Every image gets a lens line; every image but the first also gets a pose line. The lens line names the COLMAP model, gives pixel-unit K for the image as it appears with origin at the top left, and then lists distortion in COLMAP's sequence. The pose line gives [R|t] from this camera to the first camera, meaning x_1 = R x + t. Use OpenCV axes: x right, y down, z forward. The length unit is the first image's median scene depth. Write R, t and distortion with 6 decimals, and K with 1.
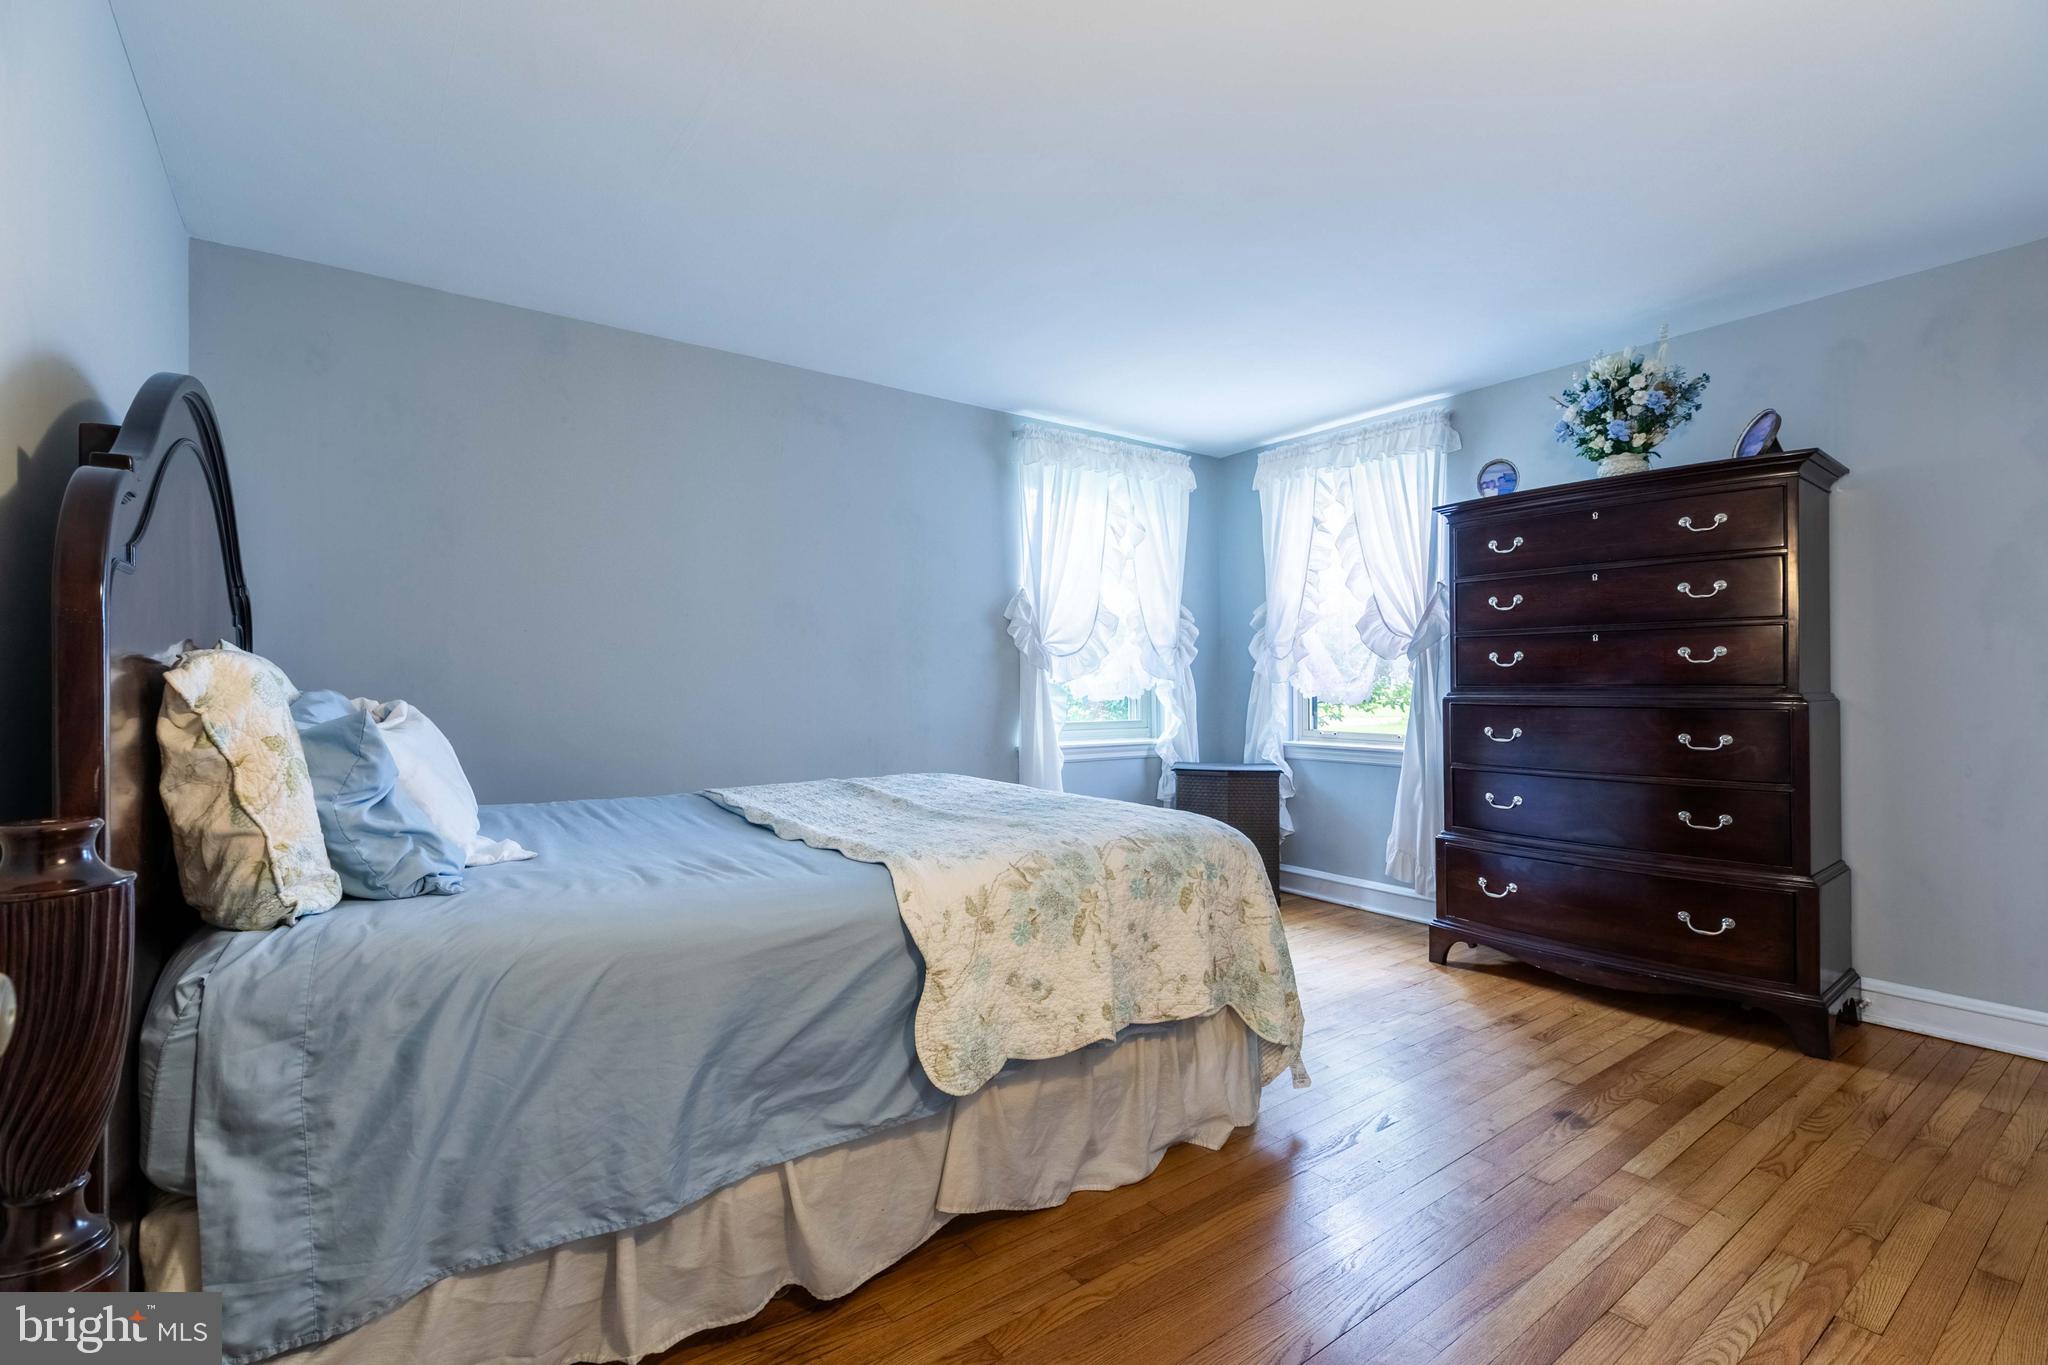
lens RADIAL K [[899.9, 0, 1026.8], [0, 899.9, 676.8], [0, 0, 1]] dist [0.001369, 0.000350]
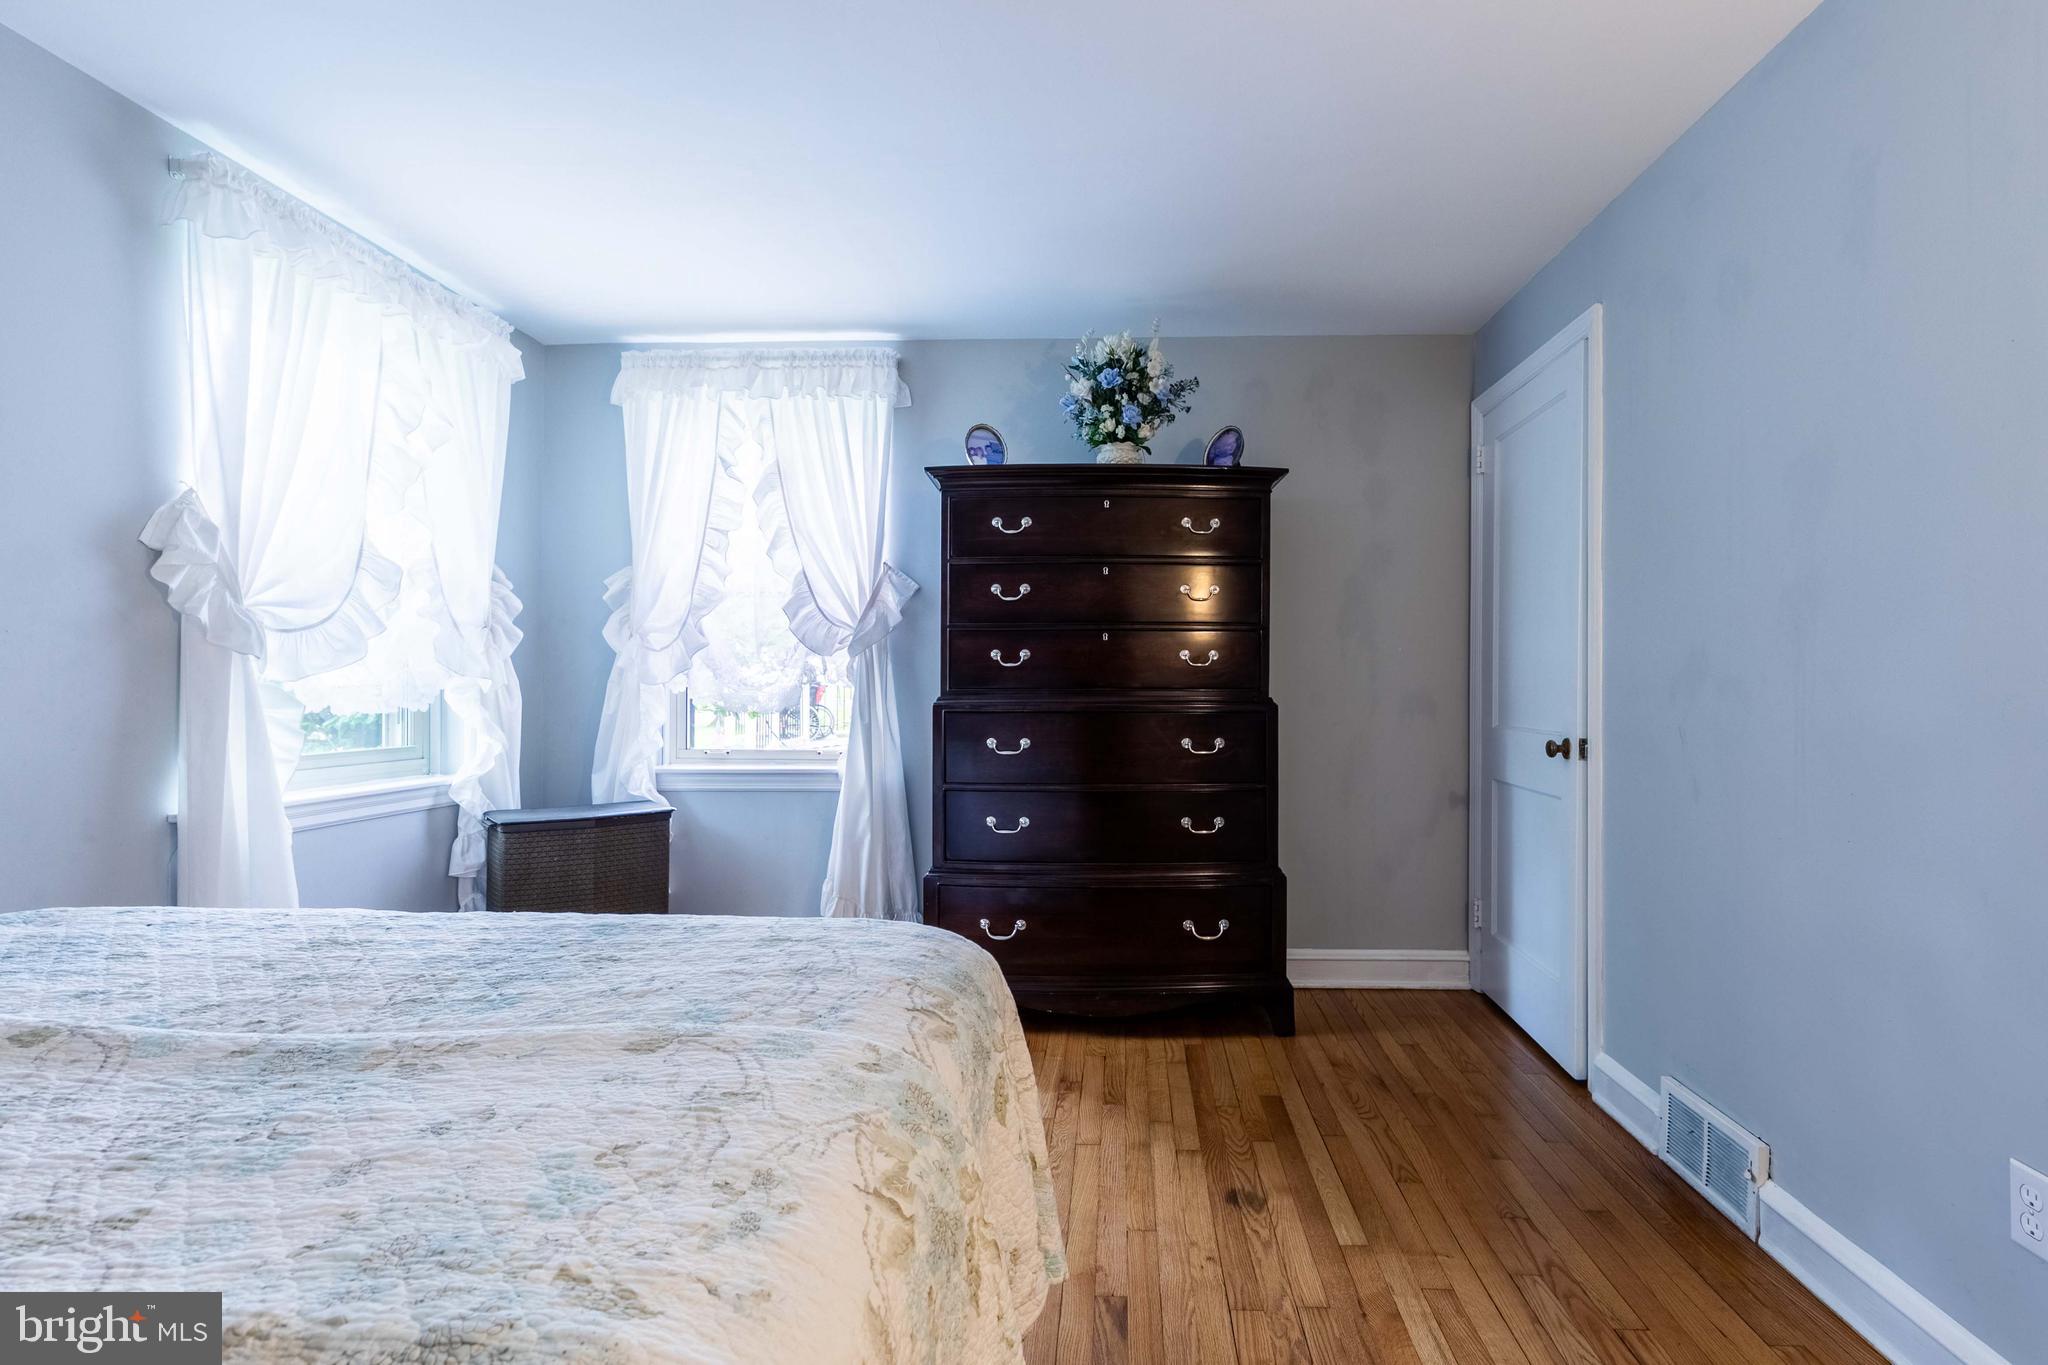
lens RADIAL K [[968.8, 0, 1084.5], [0, 968.8, 674.6], [0, 0, 1]] dist [0.001361, 0.000380]
pose [[0.623324, 0.011818, 0.781875, -0.114568], [-0.009379, 0.999927, -0.007637, 0.002155], [-0.781908, -0.002573, 0.623389, 0.298610]]
